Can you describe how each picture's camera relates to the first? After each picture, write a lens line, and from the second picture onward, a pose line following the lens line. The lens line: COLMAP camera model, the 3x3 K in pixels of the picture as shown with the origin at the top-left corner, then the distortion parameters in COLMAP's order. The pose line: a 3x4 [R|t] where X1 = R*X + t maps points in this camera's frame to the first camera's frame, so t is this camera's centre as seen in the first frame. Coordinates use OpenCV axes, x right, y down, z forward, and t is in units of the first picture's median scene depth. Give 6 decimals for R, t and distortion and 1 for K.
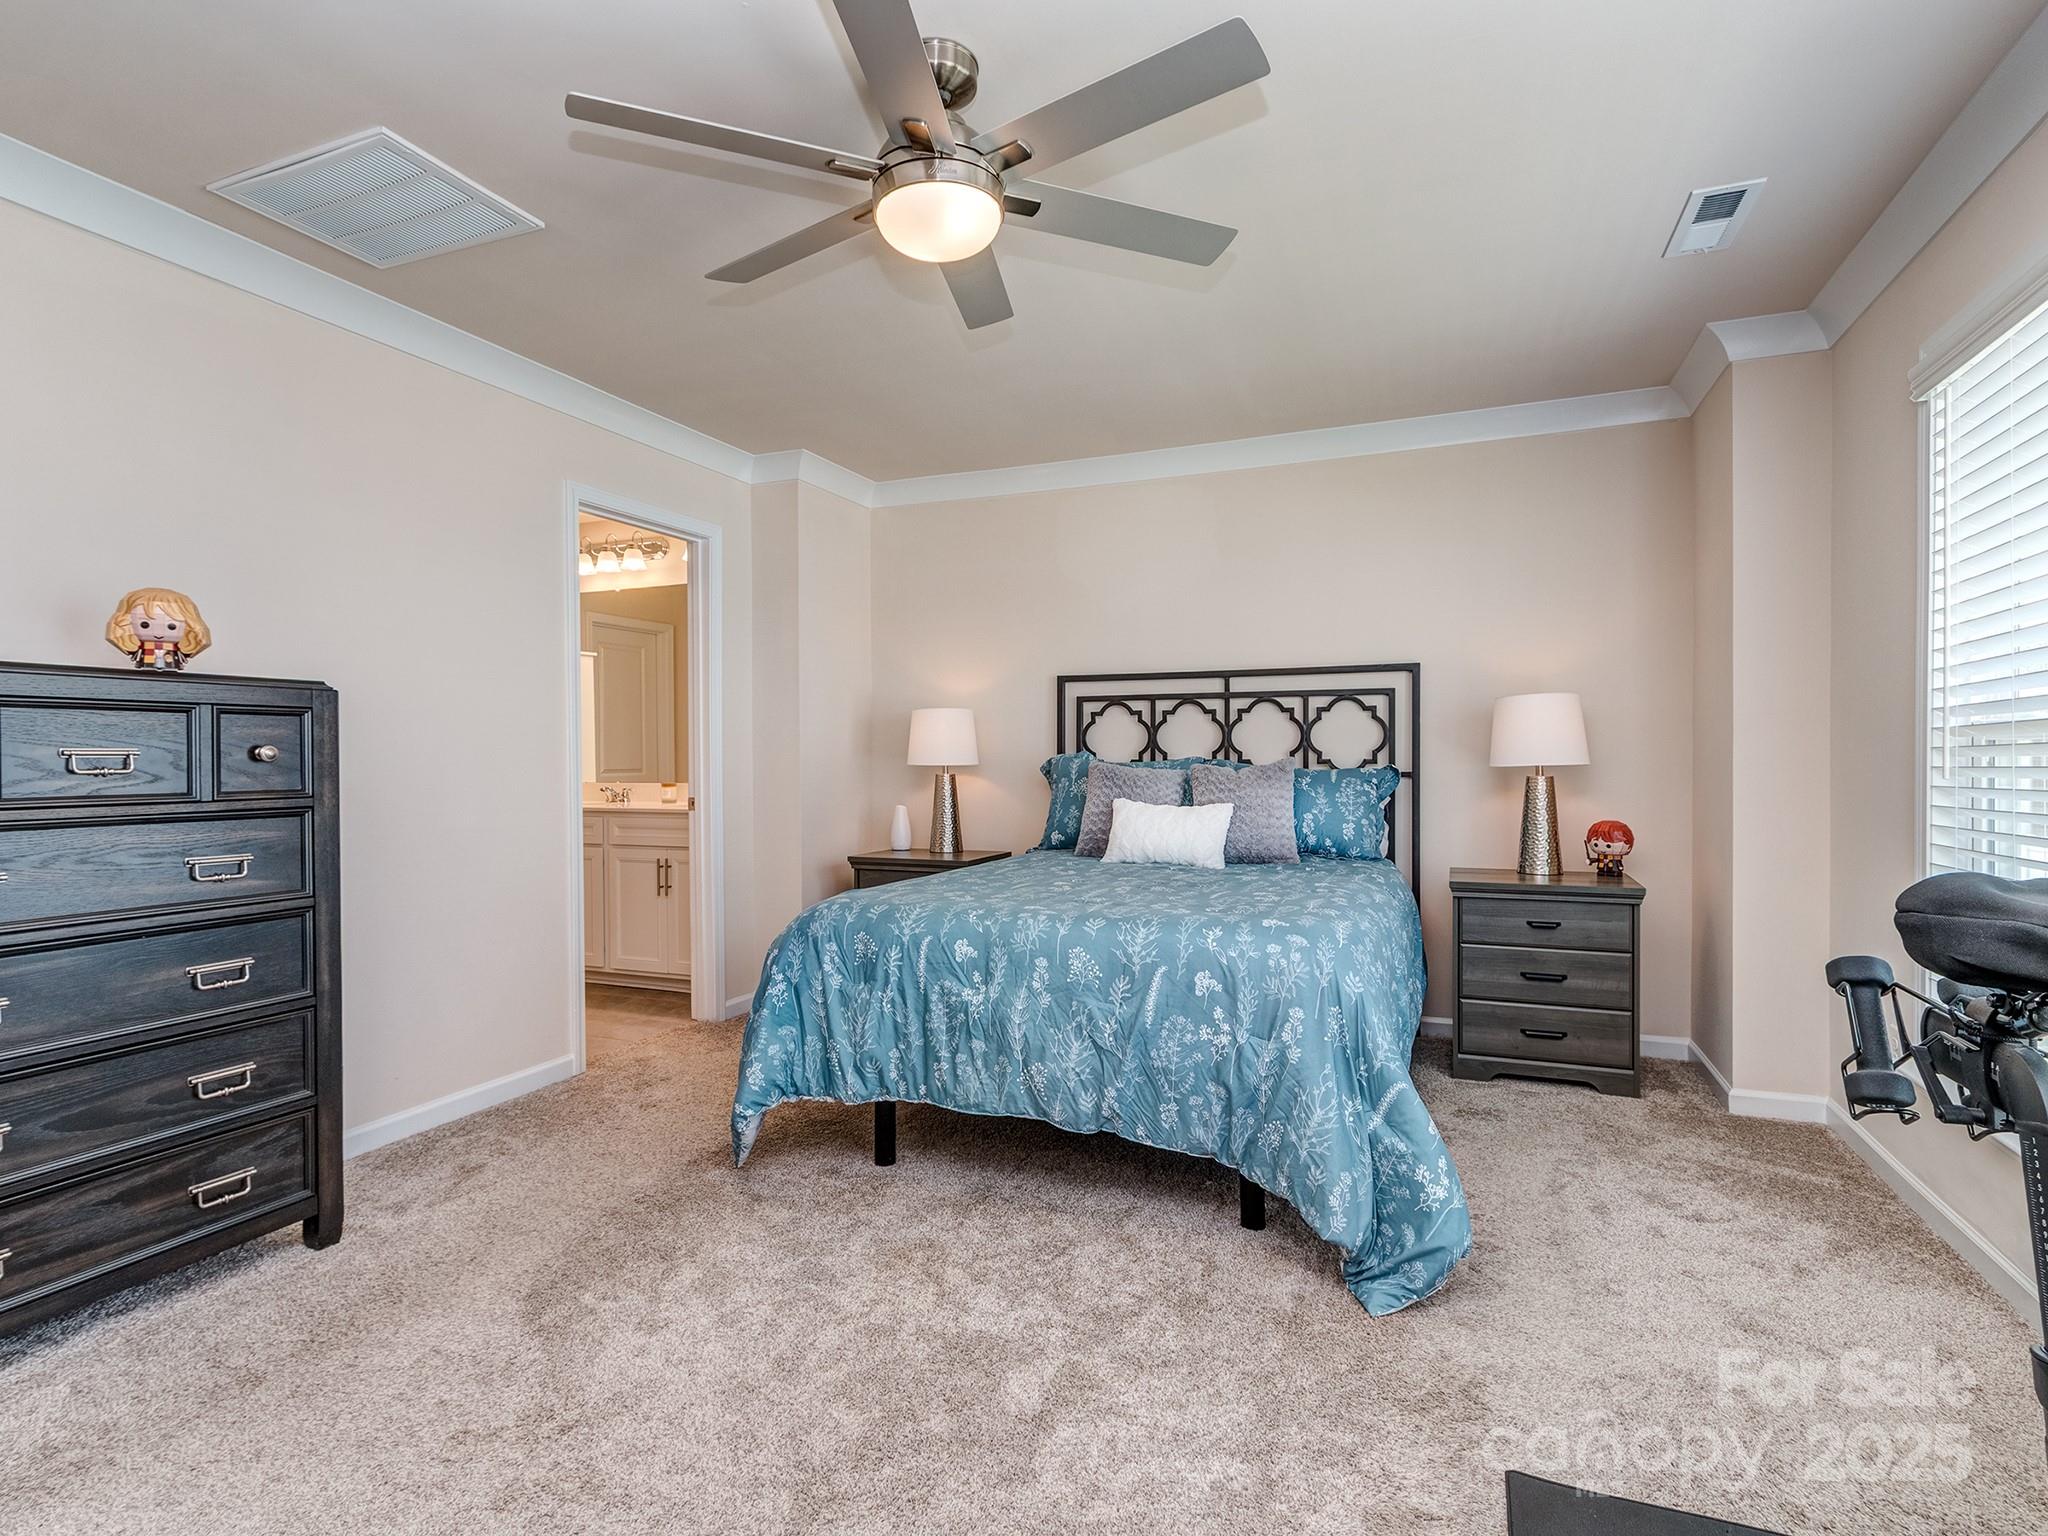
lens RADIAL K [[1058.9, 0, 1016.1], [0, 1058.9, 776.9], [0, 0, 1]] dist [0.007949, -0.004904]
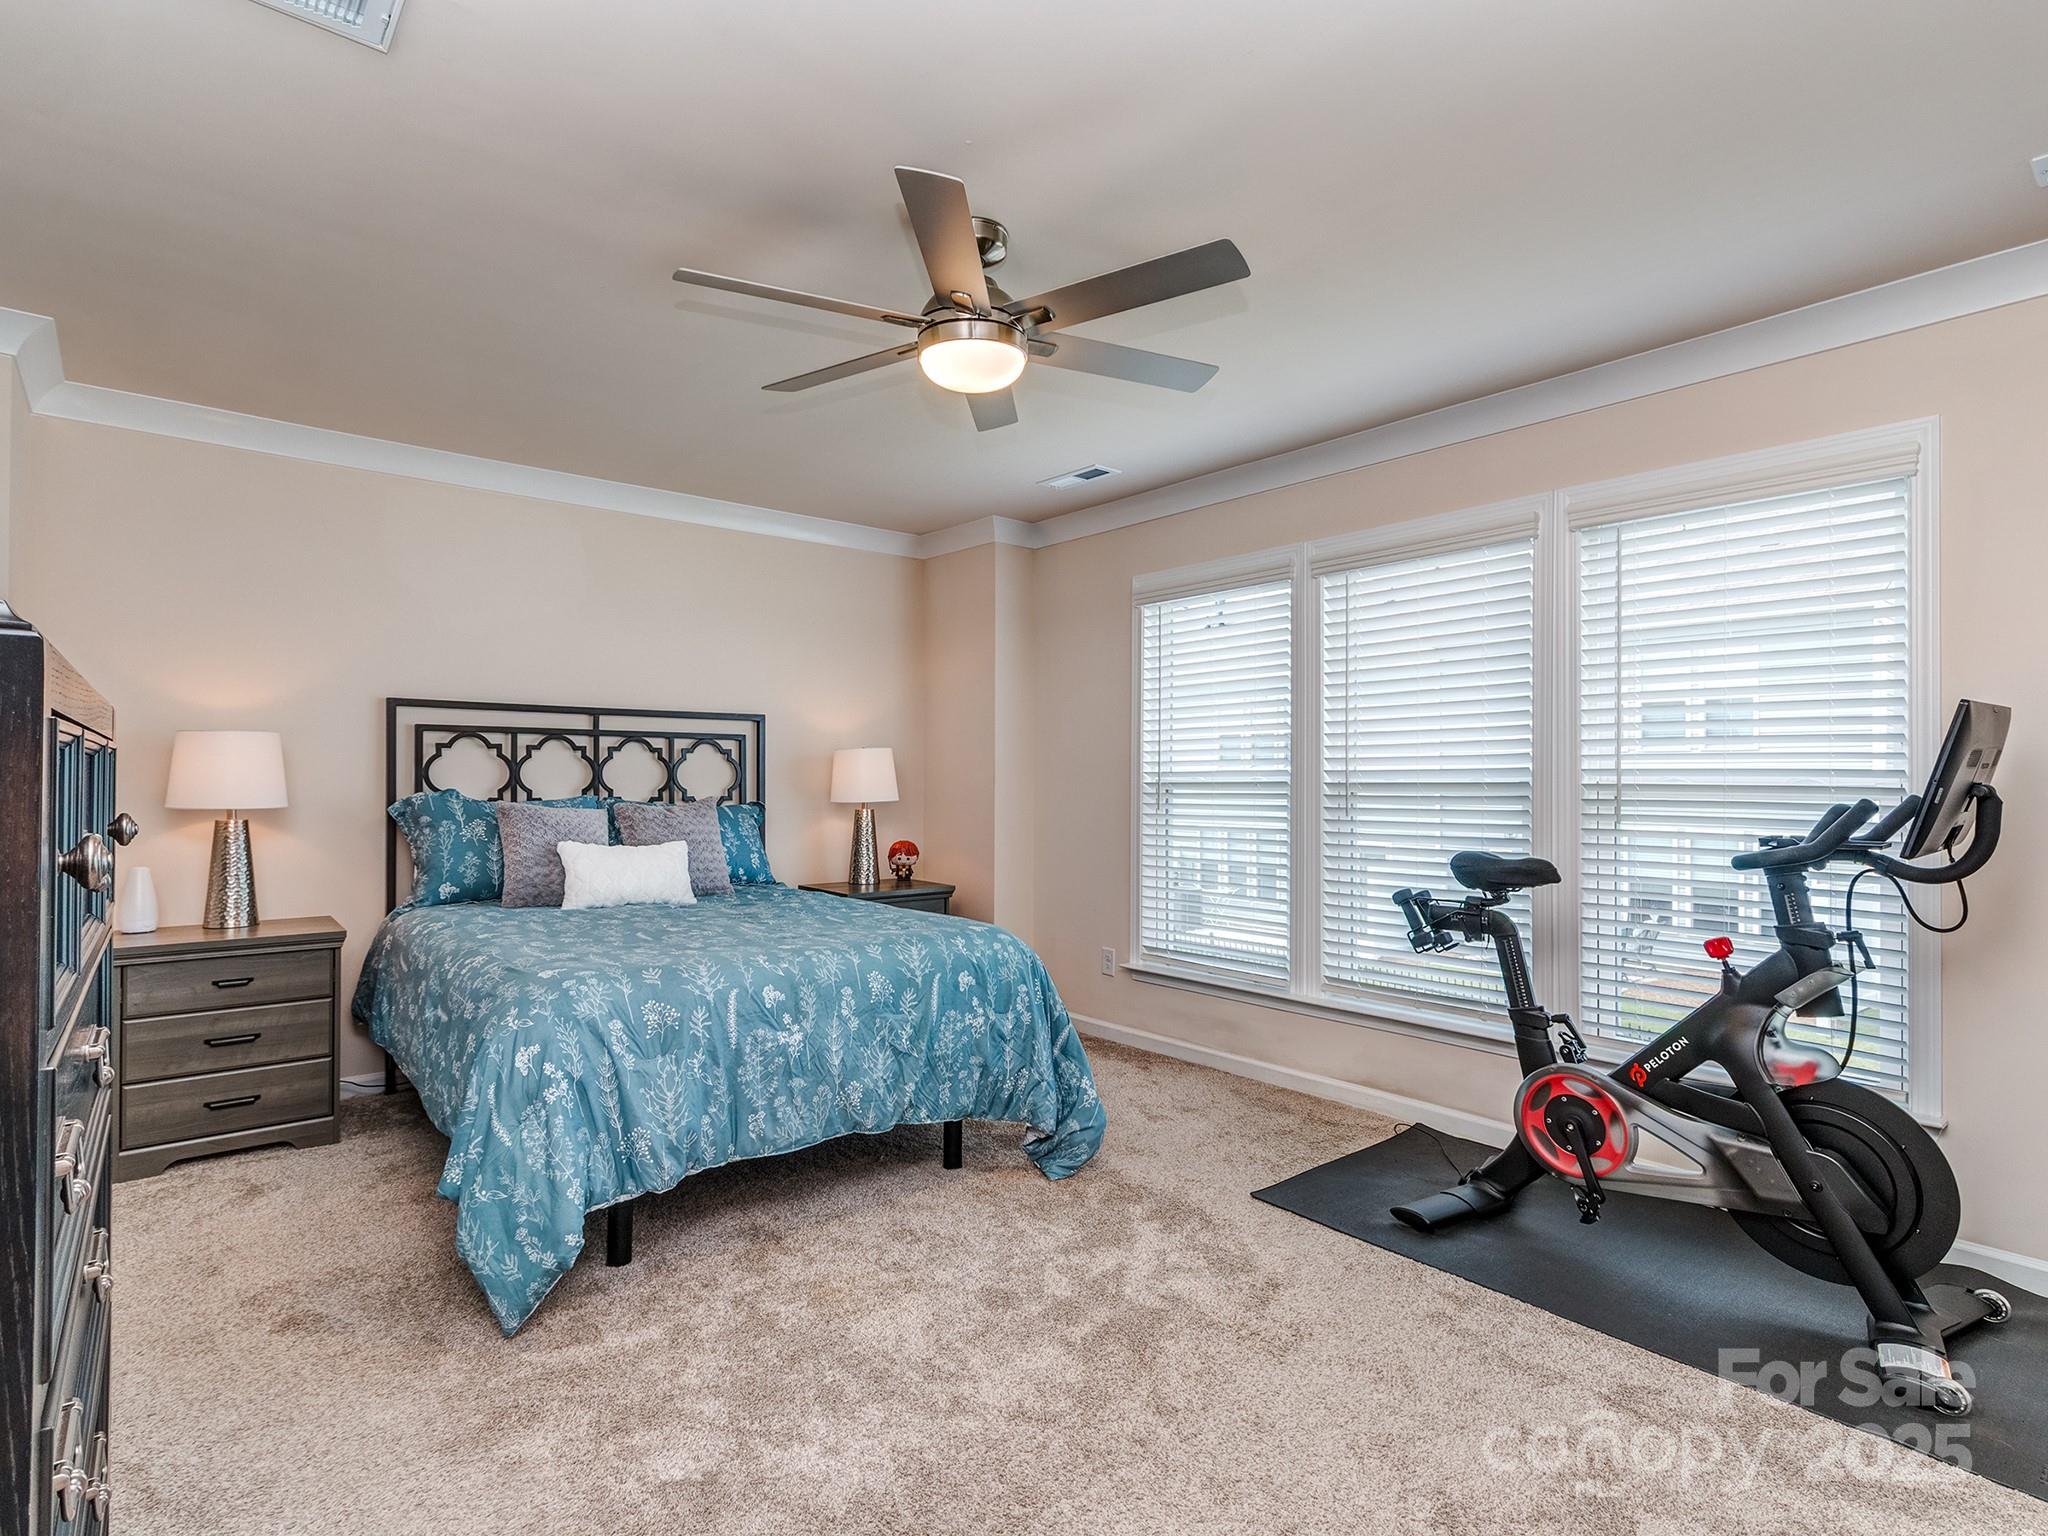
lens RADIAL K [[1058.9, 0, 1020.3], [0, 1058.9, 777.4], [0, 0, 1]] dist [0.007949, -0.004904]
pose [[0.459284, 0.007366, 0.888259, -0.826554], [0.009749, 0.999864, -0.013333, -0.029565], [-0.888236, 0.014783, 0.459150, 0.309780]]
